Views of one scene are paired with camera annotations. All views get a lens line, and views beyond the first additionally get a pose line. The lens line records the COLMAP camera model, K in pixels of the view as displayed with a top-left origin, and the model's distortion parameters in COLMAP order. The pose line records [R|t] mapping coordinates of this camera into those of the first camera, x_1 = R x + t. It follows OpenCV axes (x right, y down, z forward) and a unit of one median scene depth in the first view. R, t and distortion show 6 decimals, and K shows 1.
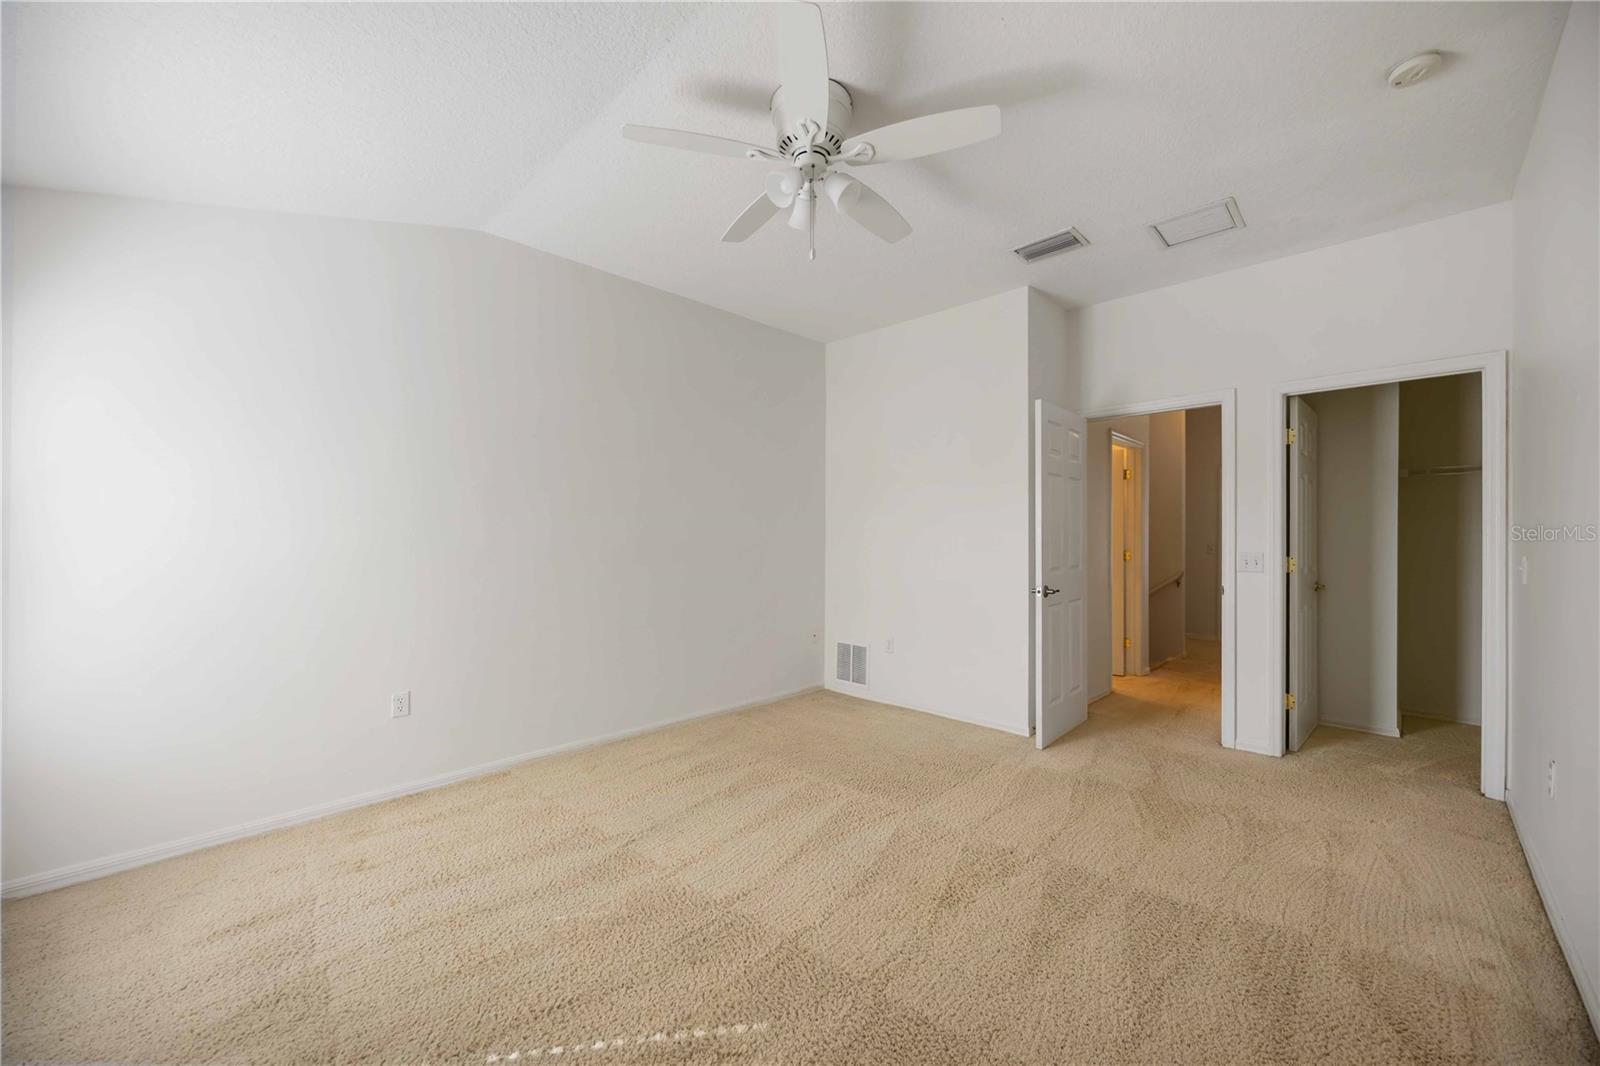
lens RADIAL K [[609.4, 0, 799.9], [0, 609.4, 535.1], [0, 0, 1]] dist [-0.000074, -0.000471]
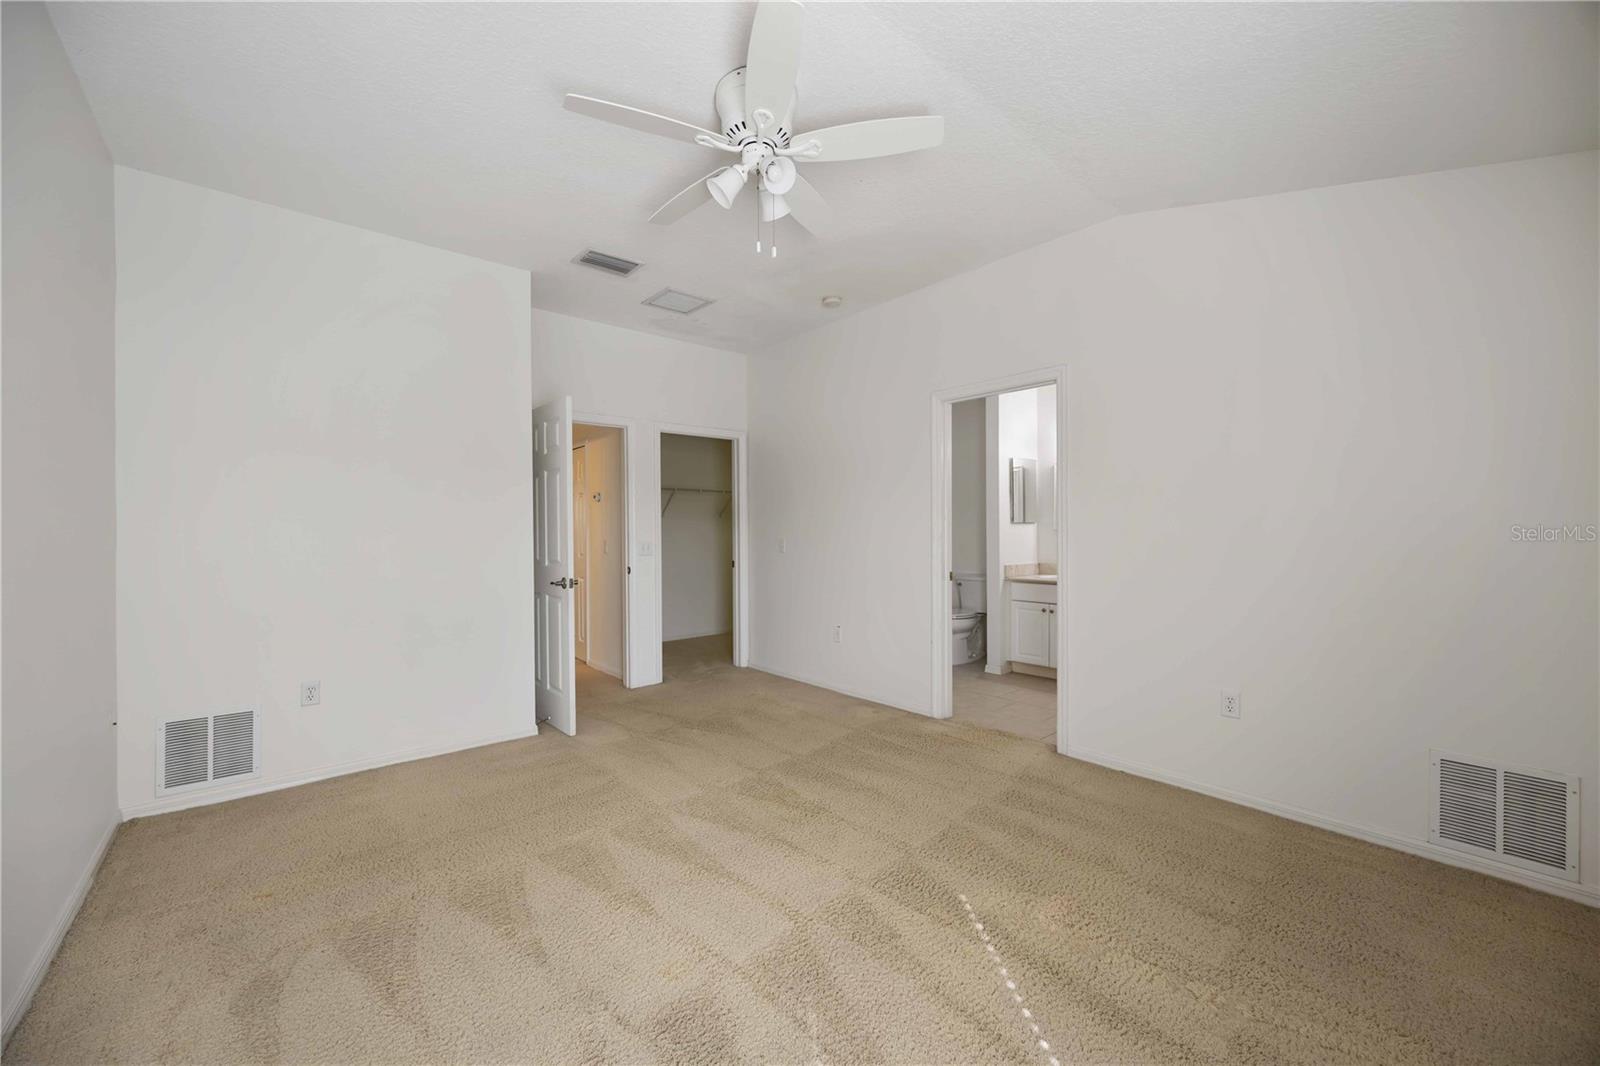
lens RADIAL K [[609.4, 0, 800.6], [0, 609.4, 528.4], [0, 0, 1]] dist [-0.000074, -0.000471]
pose [[0.122718, 0.000658, 0.992441, -0.616662], [0.007738, 0.999969, -0.001620, 0.006610], [-0.992411, 0.007878, 0.122709, 0.520801]]
